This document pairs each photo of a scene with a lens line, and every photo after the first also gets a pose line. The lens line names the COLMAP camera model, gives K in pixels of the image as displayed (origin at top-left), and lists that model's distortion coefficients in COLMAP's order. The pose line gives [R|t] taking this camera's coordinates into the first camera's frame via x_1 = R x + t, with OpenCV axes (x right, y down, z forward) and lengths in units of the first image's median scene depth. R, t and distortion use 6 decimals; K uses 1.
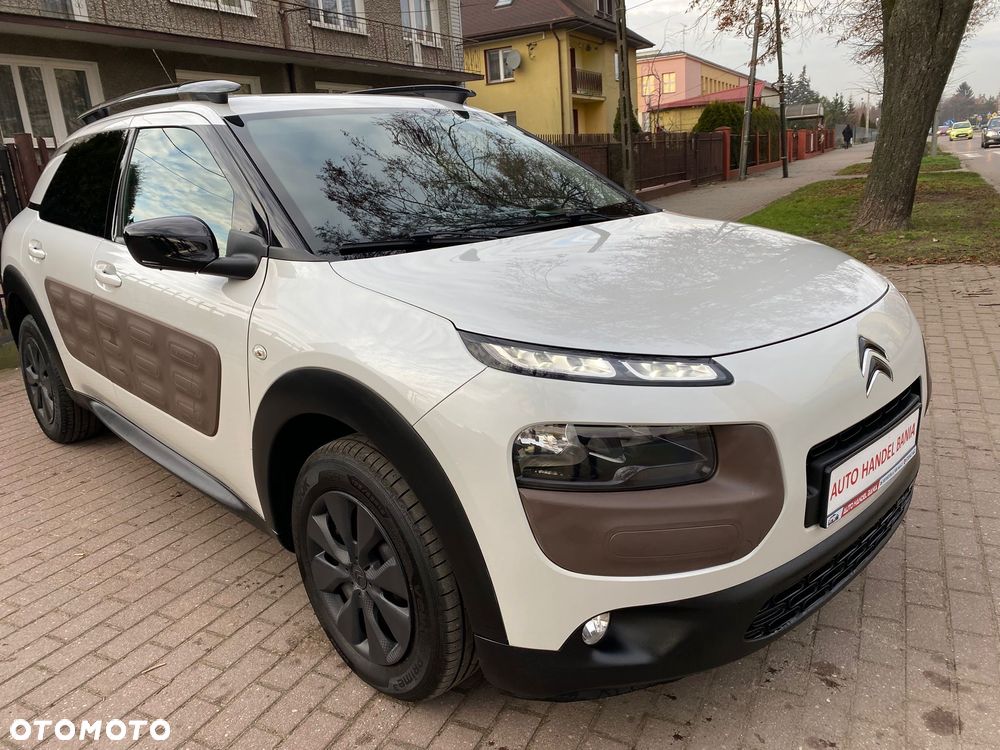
lens RADIAL K [[758.8, 0, 492.0], [0, 758.8, 377.3], [0, 0, 1]] dist [0.016453, -0.019211]
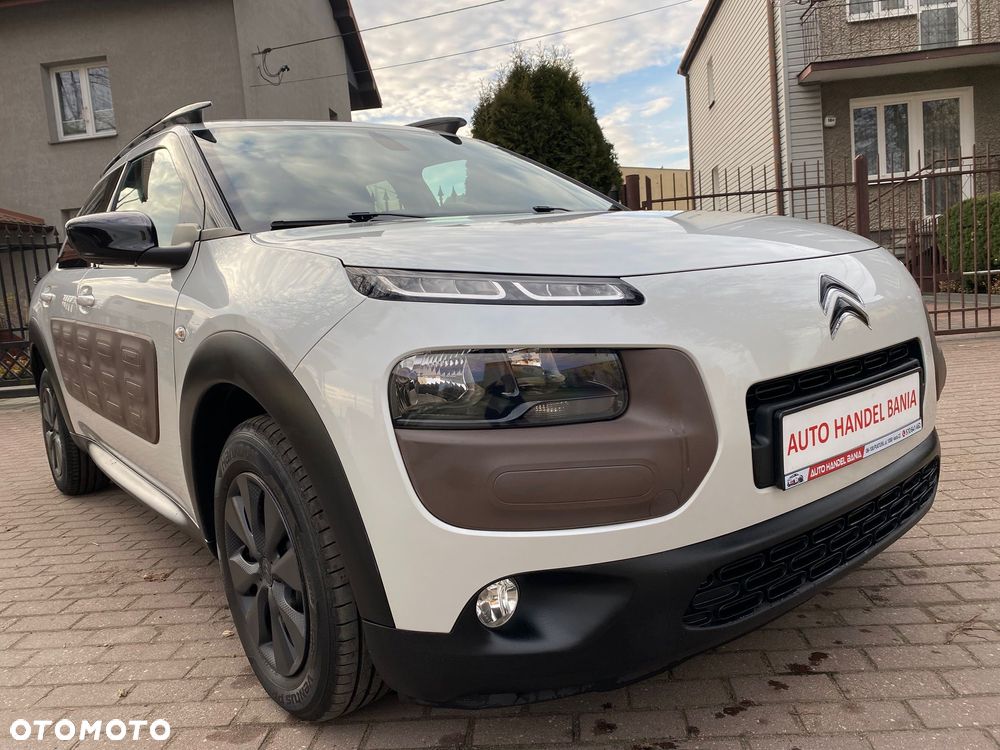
lens RADIAL K [[758.8, 0, 496.2], [0, 758.8, 371.5], [0, 0, 1]] dist [0.016453, -0.019211]
pose [[0.994345, -0.025703, -0.103037, 0.145152], [0.010455, 0.989248, -0.145877, 0.125249], [0.105678, 0.143975, 0.983922, 0.096018]]
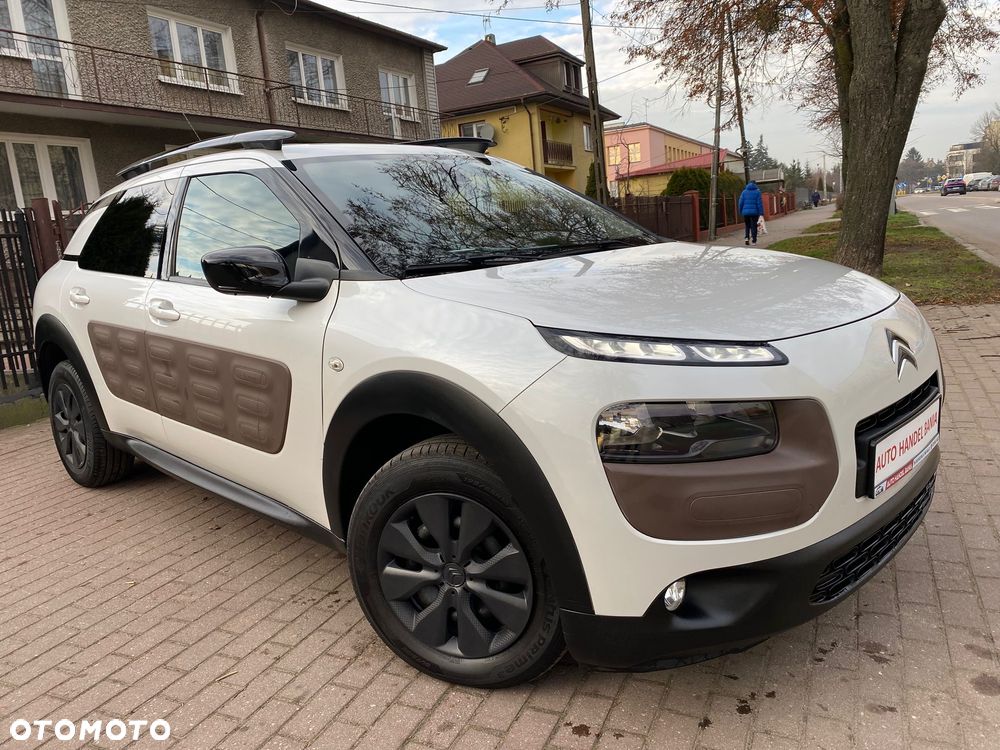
lens RADIAL K [[758.8, 0, 491.5], [0, 758.8, 370.6], [0, 0, 1]] dist [0.016453, -0.019211]
pose [[0.999192, -0.026630, 0.030112, -0.091630], [0.029352, 0.995149, -0.093897, 0.067434], [-0.027465, 0.094705, 0.995126, -0.059803]]
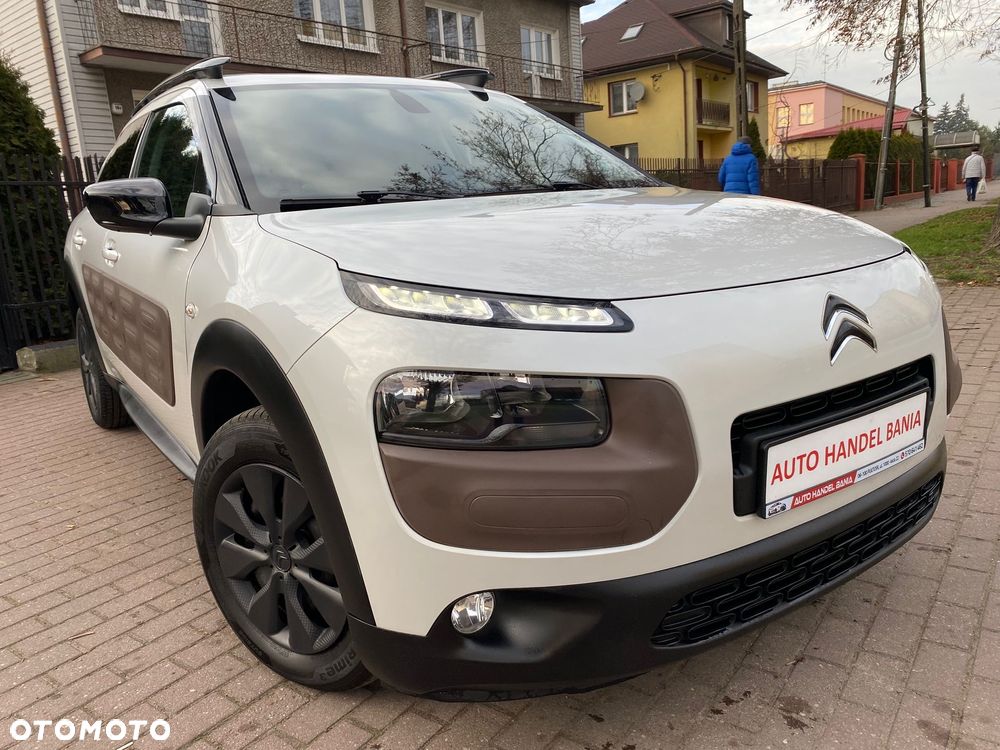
lens RADIAL K [[758.8, 0, 491.0], [0, 758.8, 378.7], [0, 0, 1]] dist [0.016453, -0.019211]
pose [[0.986522, 0.034234, -0.160007, 0.182648], [-0.041021, 0.998385, -0.039312, 0.061126], [0.158403, 0.045346, 0.986333, 0.093853]]
